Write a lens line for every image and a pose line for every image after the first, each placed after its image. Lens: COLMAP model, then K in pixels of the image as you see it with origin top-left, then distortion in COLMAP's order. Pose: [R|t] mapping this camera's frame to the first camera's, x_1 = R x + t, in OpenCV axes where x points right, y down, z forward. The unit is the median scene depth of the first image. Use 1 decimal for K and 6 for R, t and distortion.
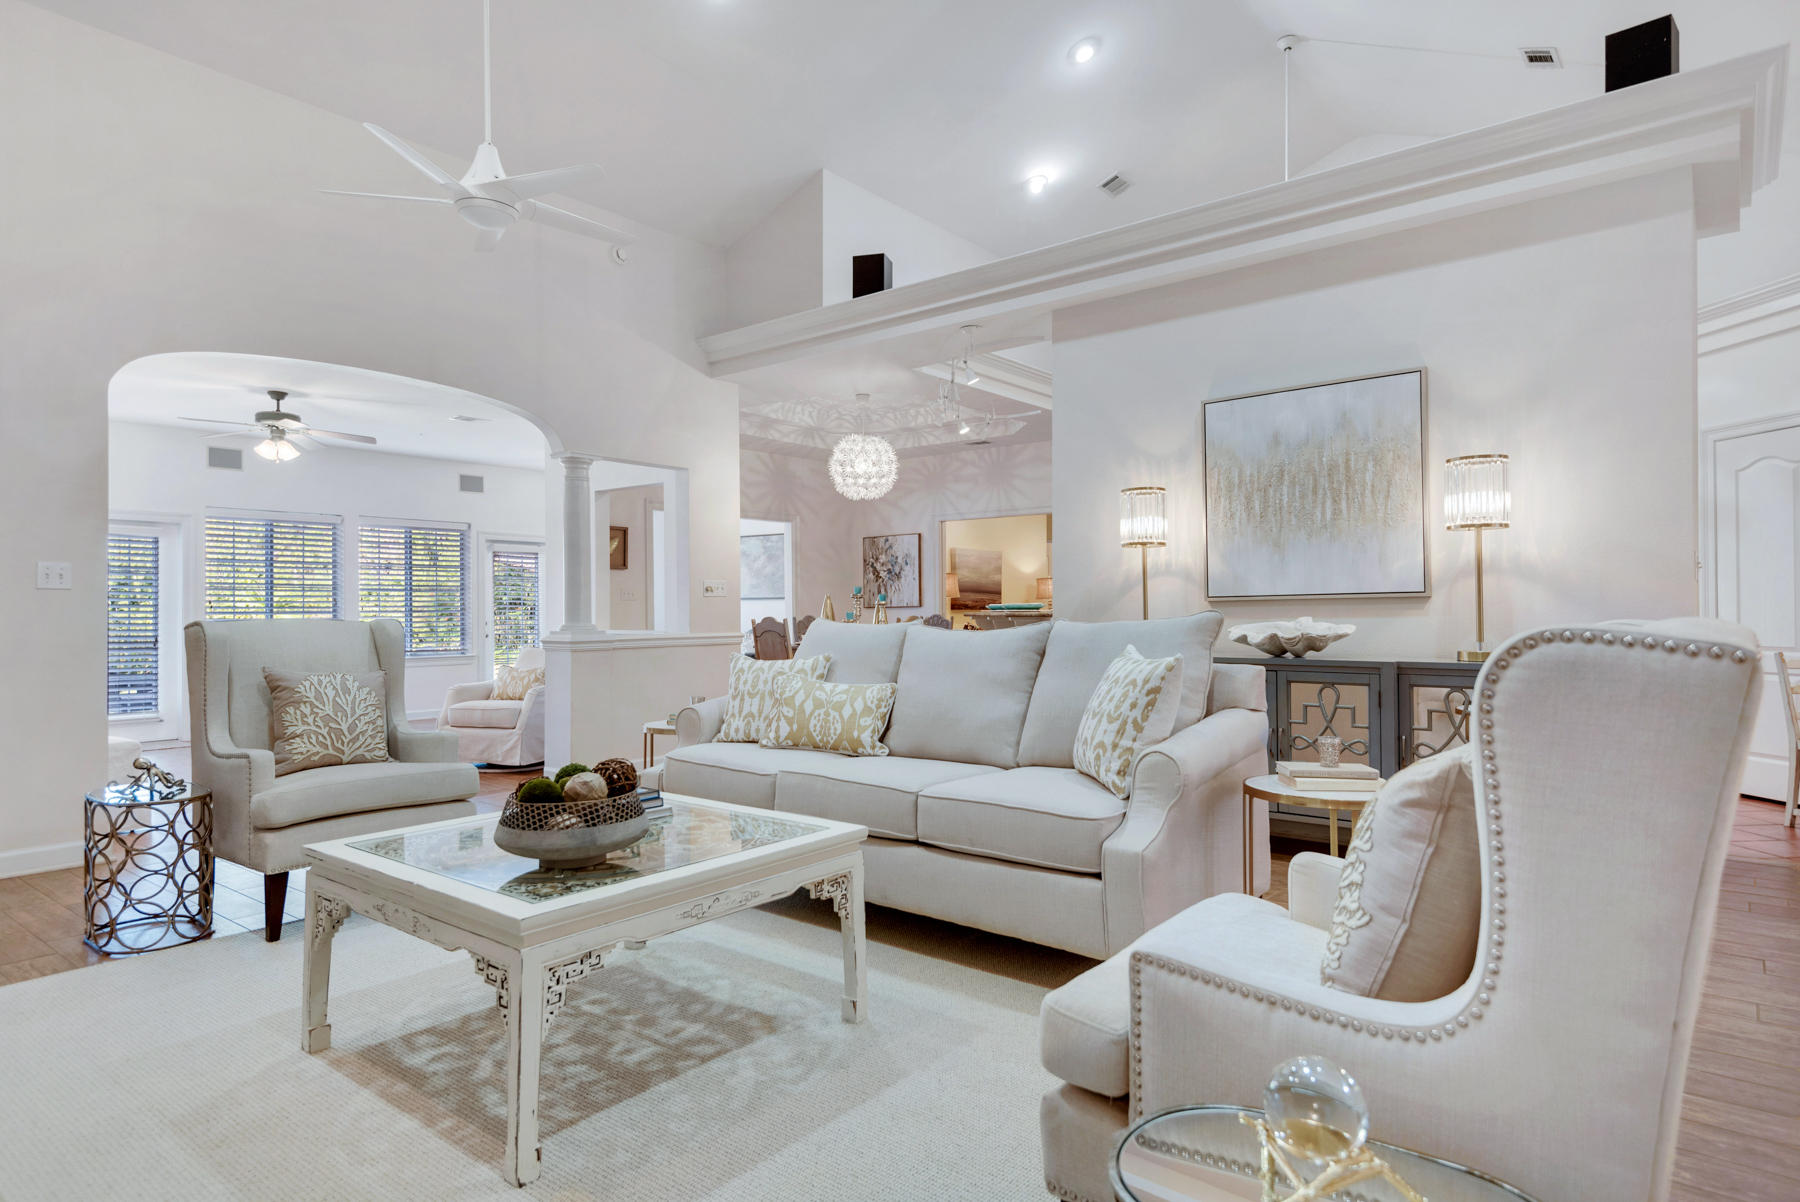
lens RADIAL K [[1009.4, 0, 904.4], [0, 1009.4, 606.6], [0, 0, 1]] dist [0.022743, -0.001104]
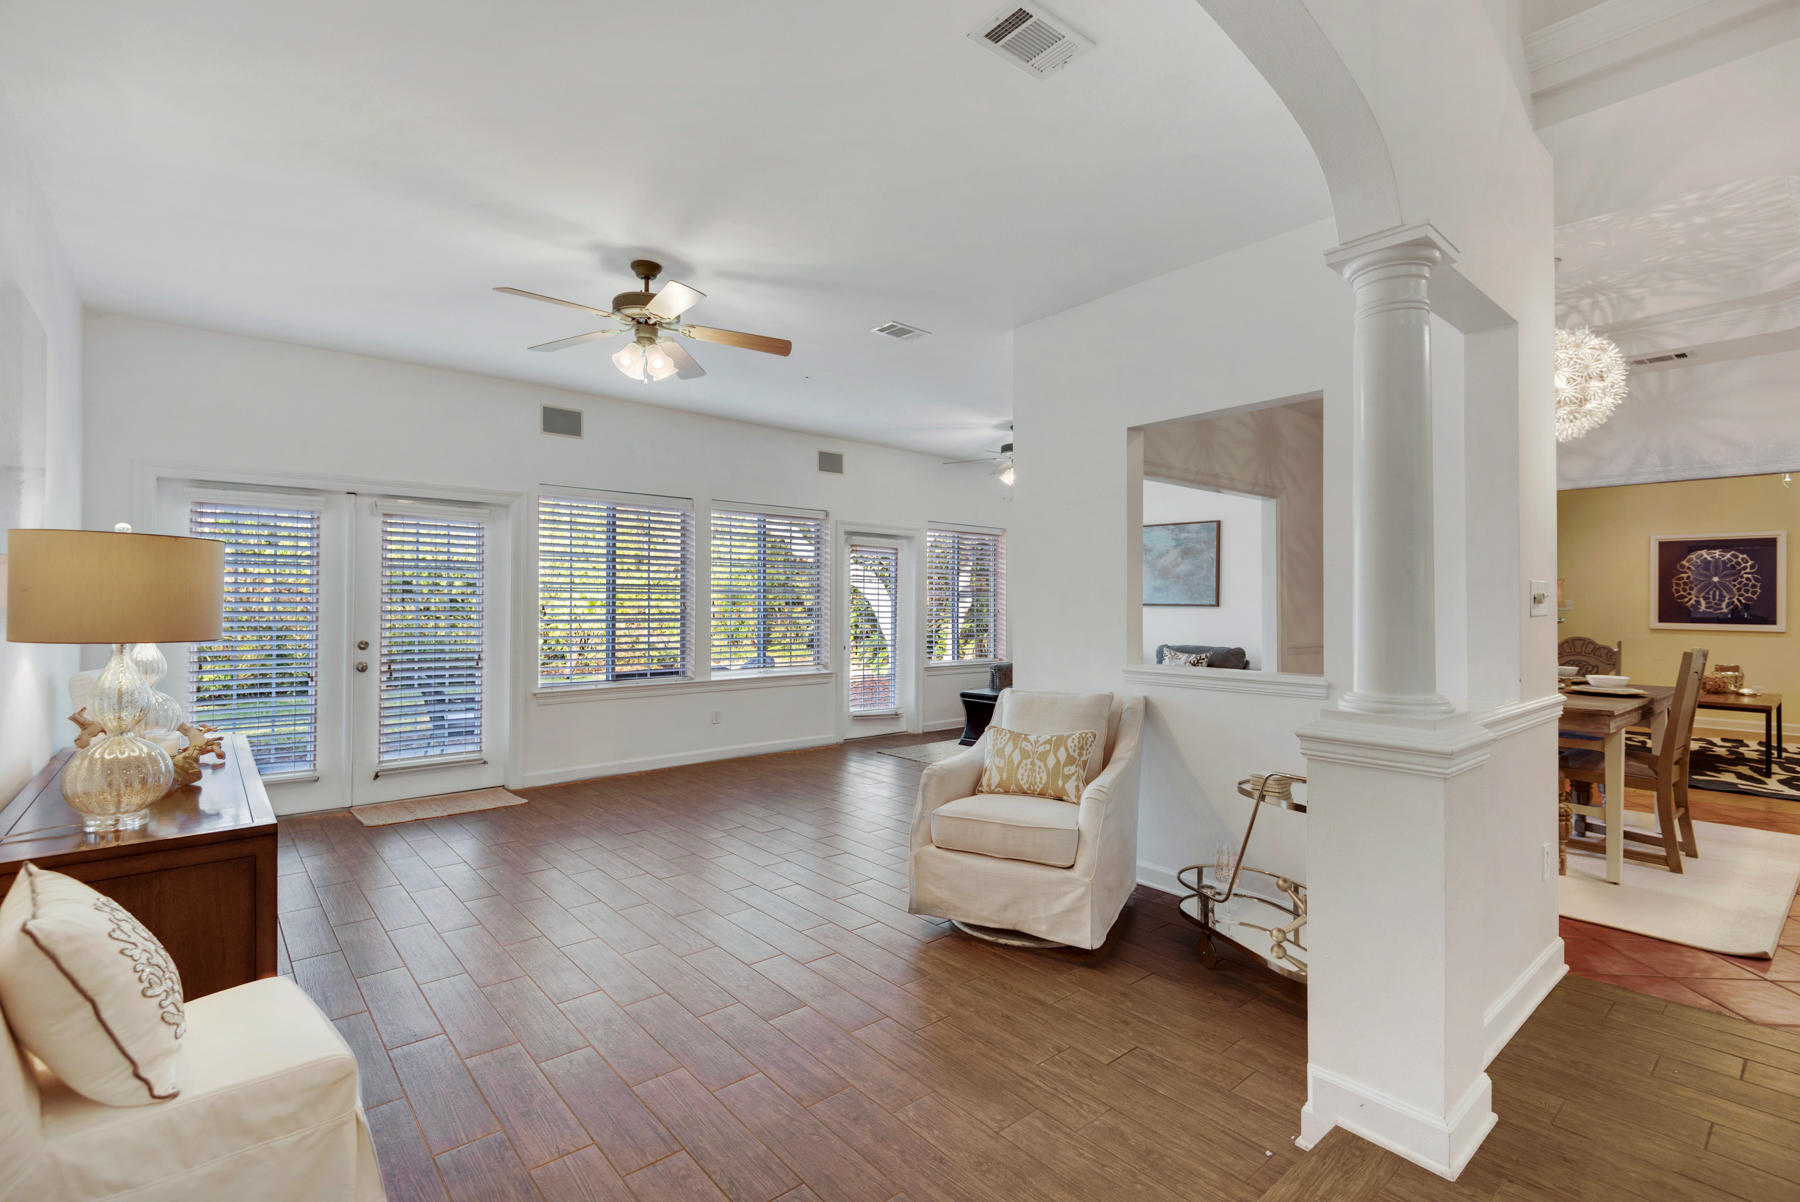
lens RADIAL K [[815.2, 0, 901.1], [0, 815.2, 603.6], [0, 0, 1]] dist [0.033930, -0.013973]
pose [[0.982797, 0.008162, -0.184511, -0.274002], [-0.008256, 0.999966, 0.000257, -0.008903], [0.184507, 0.001271, 0.982830, 0.401848]]
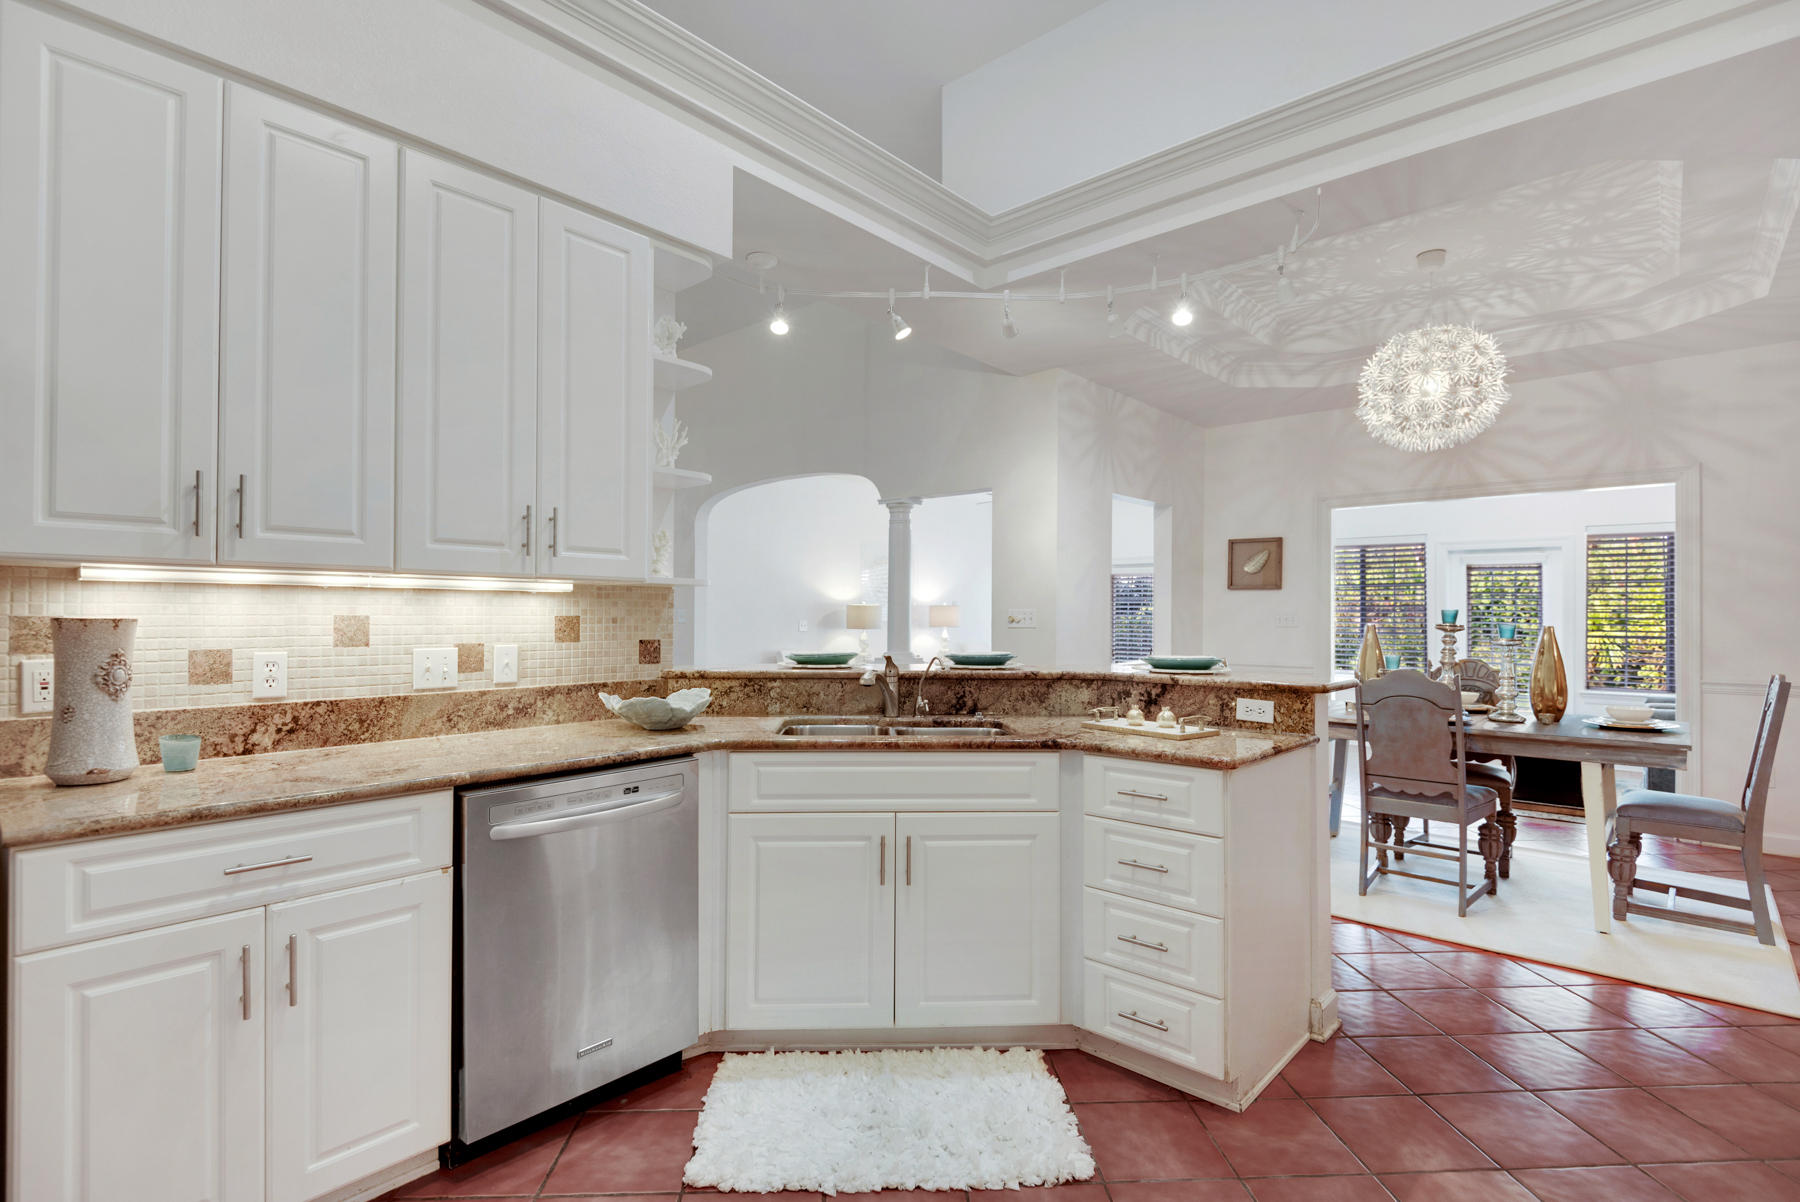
lens RADIAL K [[856.2, 0, 898.2], [0, 856.2, 611.4], [0, 0, 1]] dist [0.024862, -0.020677]
pose [[-0.050283, -0.000387, -0.998735, 0.377073], [-0.000906, 1.000000, -0.000342, -0.016075], [0.998735, 0.000887, -0.050284, 0.641280]]
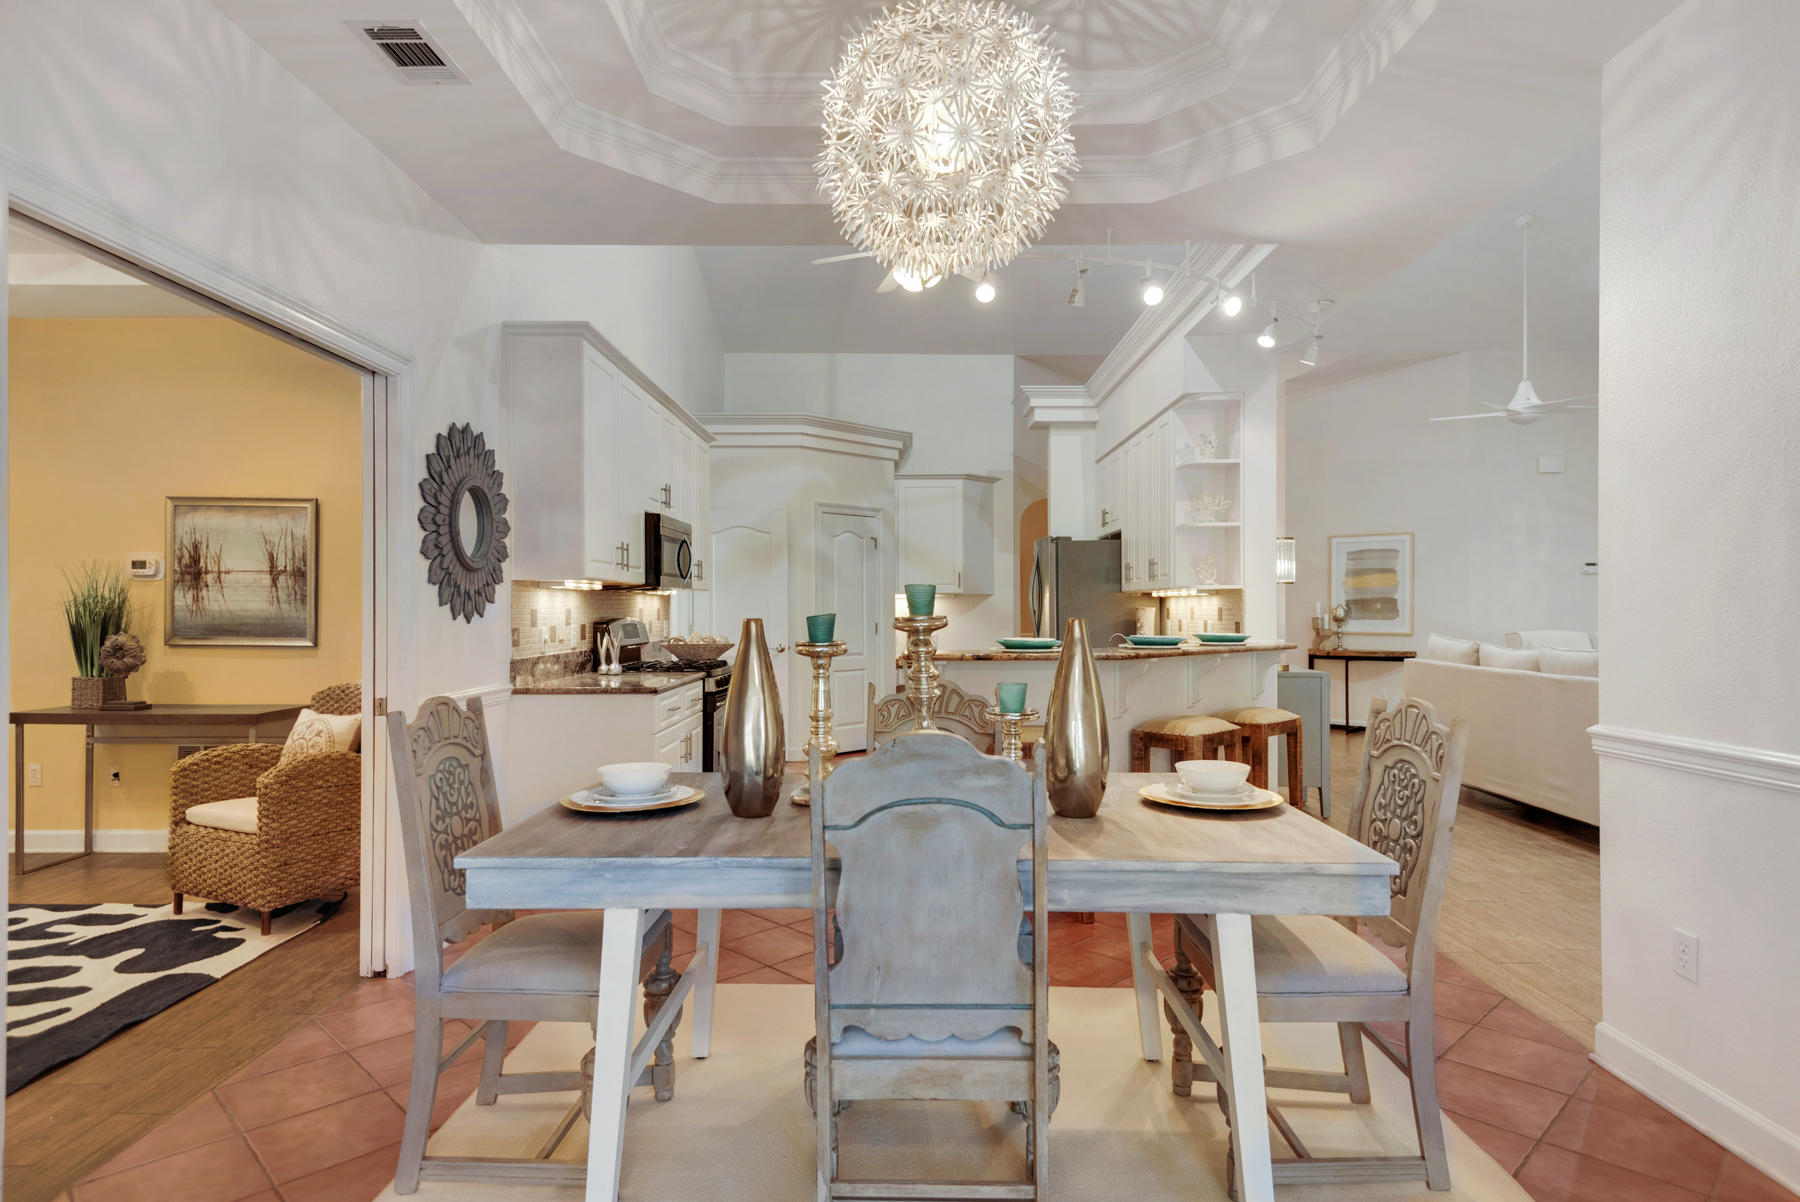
lens RADIAL K [[993.9, 0, 899.7], [0, 993.9, 604.8], [0, 0, 1]] dist [0.019361, -0.001085]
pose [[-0.621773, 0.005629, 0.783177, -0.206201], [-0.000540, 0.999971, -0.007615, -0.011470], [-0.783197, -0.005157, -0.621752, 1.017248]]
